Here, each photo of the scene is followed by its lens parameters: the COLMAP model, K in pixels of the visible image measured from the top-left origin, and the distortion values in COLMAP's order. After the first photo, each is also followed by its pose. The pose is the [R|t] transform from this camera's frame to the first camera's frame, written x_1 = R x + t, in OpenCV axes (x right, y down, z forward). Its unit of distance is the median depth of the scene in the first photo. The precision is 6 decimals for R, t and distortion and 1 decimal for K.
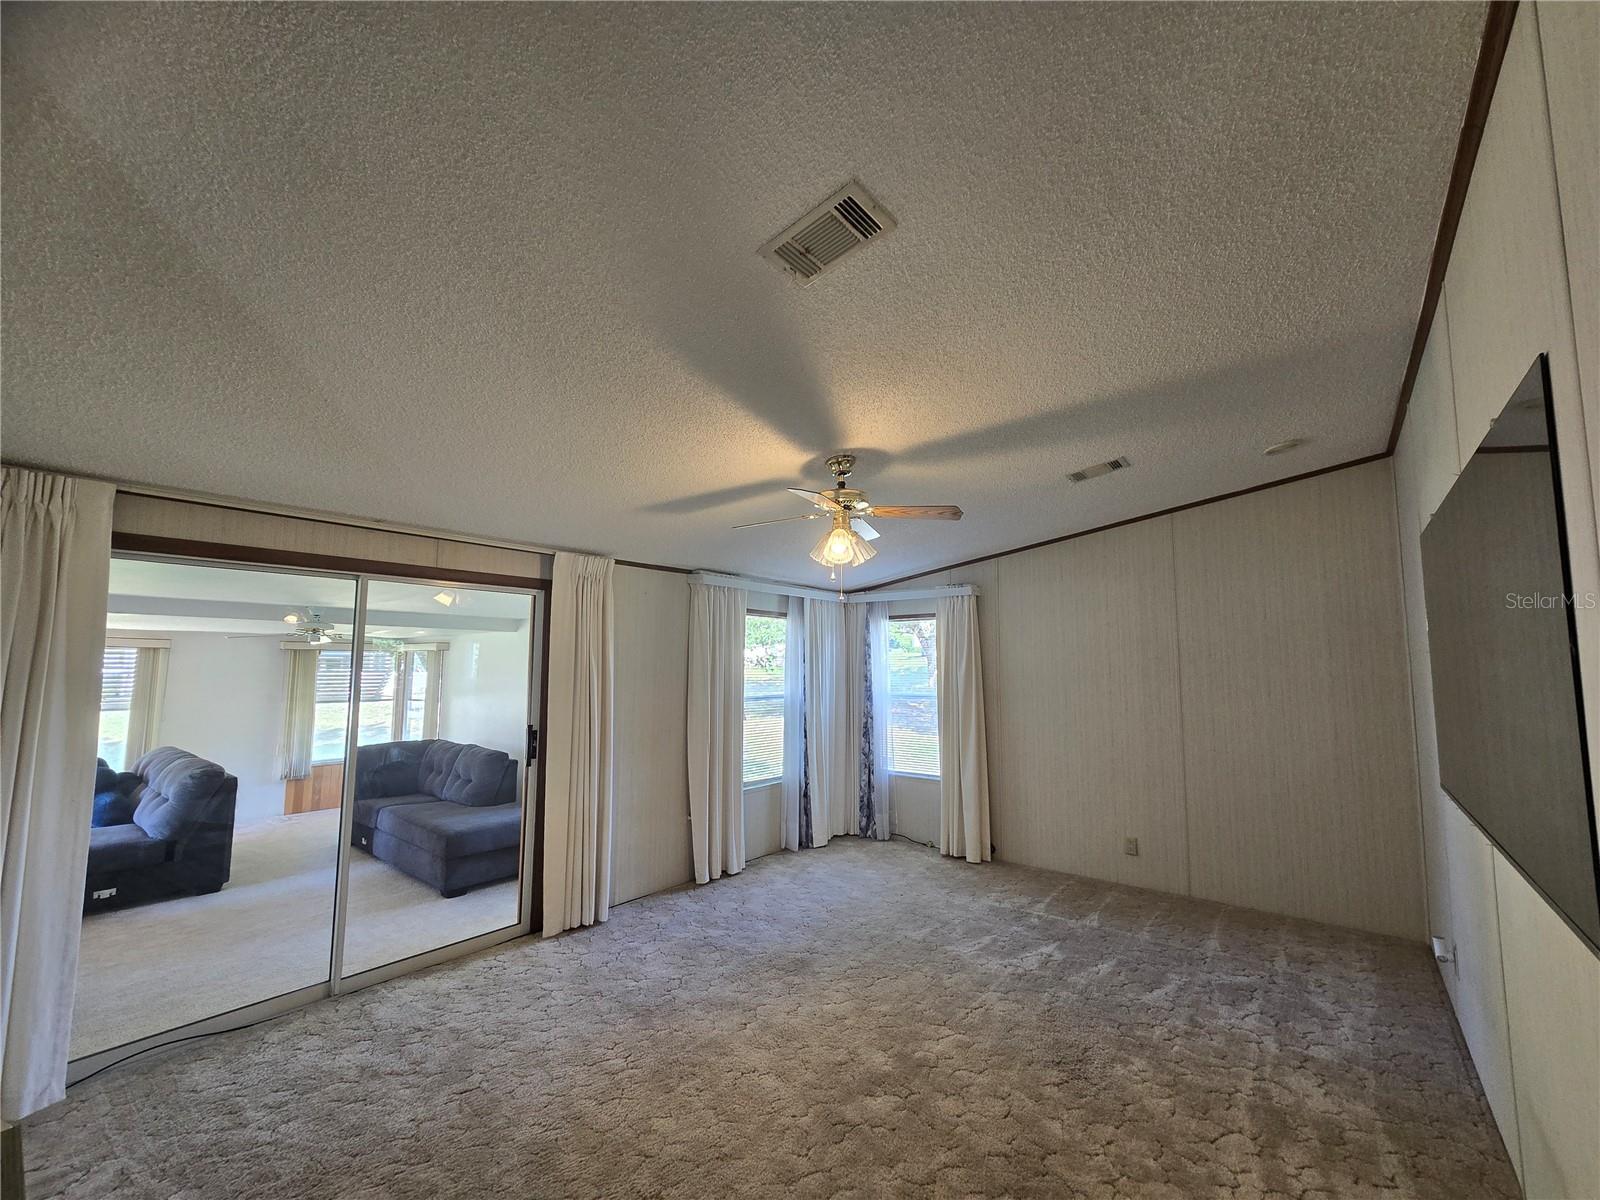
lens RADIAL K [[657.6, 0, 836.9], [0, 657.6, 606.3], [0, 0, 1]] dist [-0.001361, 0.003263]
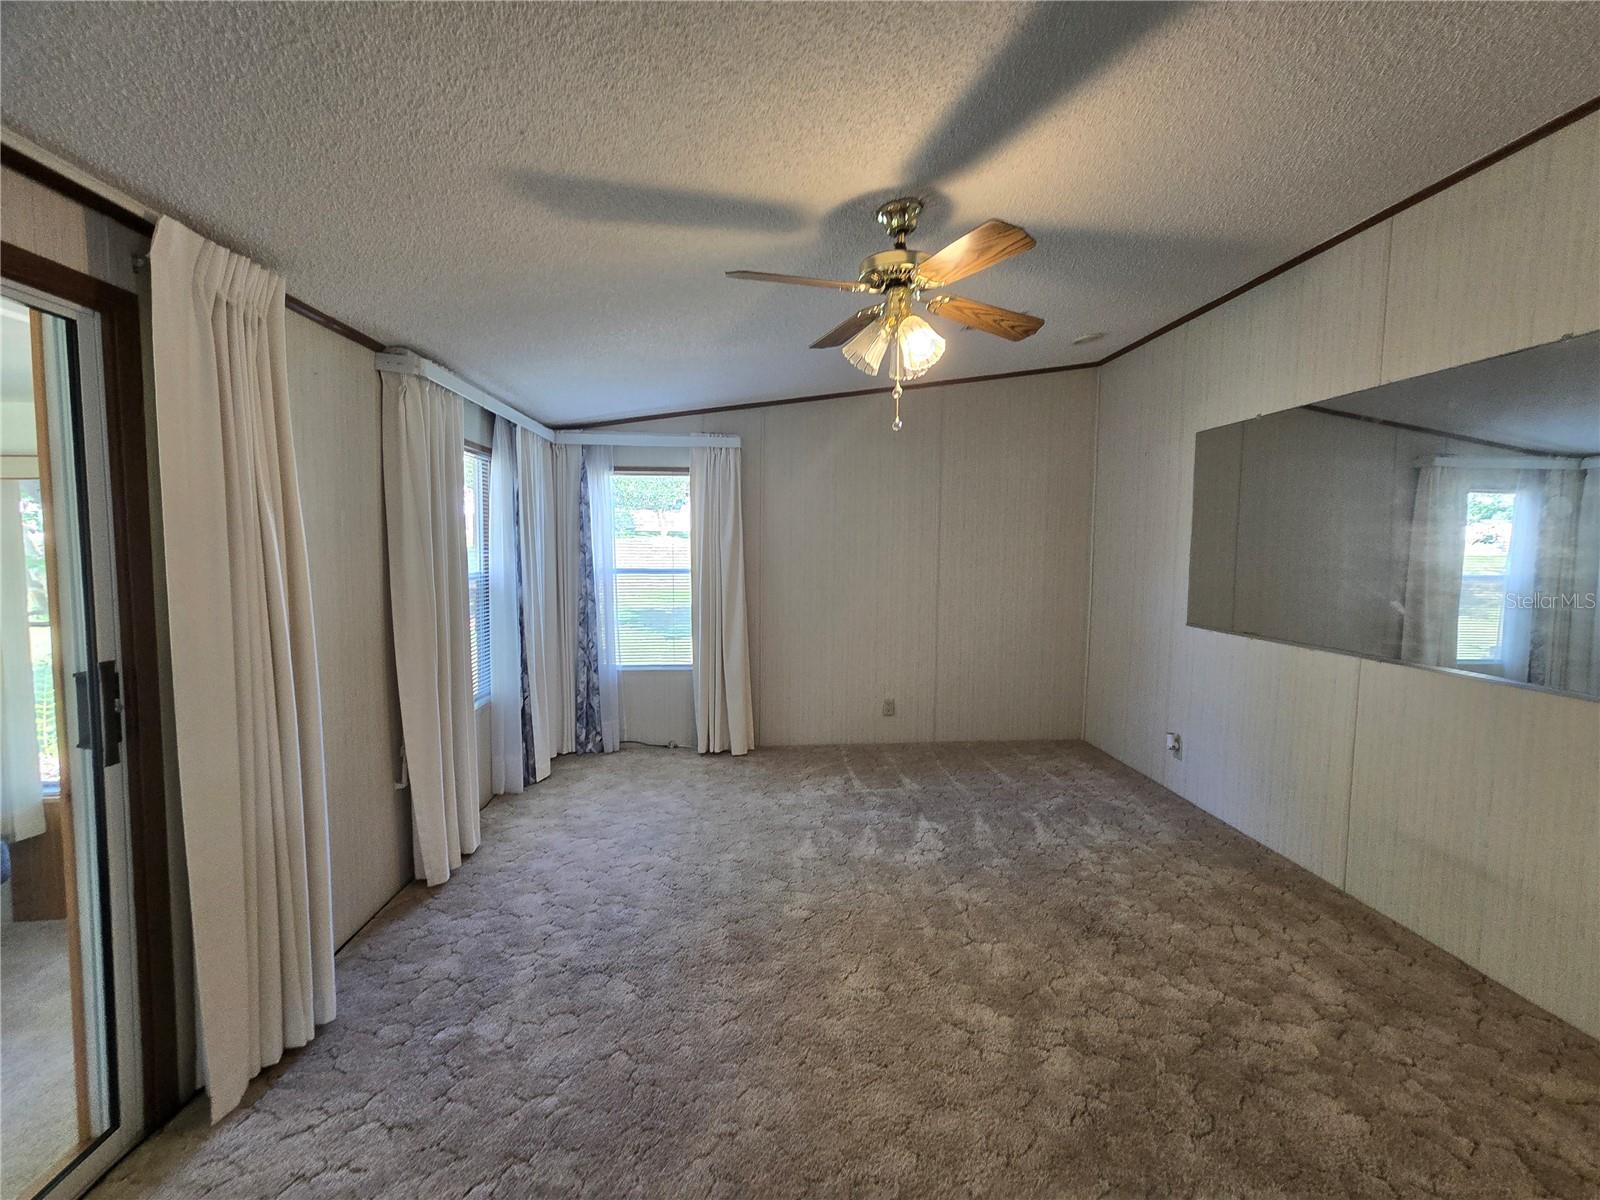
lens RADIAL K [[657.6, 0, 816.2], [0, 657.6, 583.3], [0, 0, 1]] dist [-0.001361, 0.003263]
pose [[0.733367, -0.036814, 0.678836, -0.358922], [-0.068392, 0.989472, 0.127546, 0.047083], [-0.676384, -0.139965, 0.723128, 0.370634]]
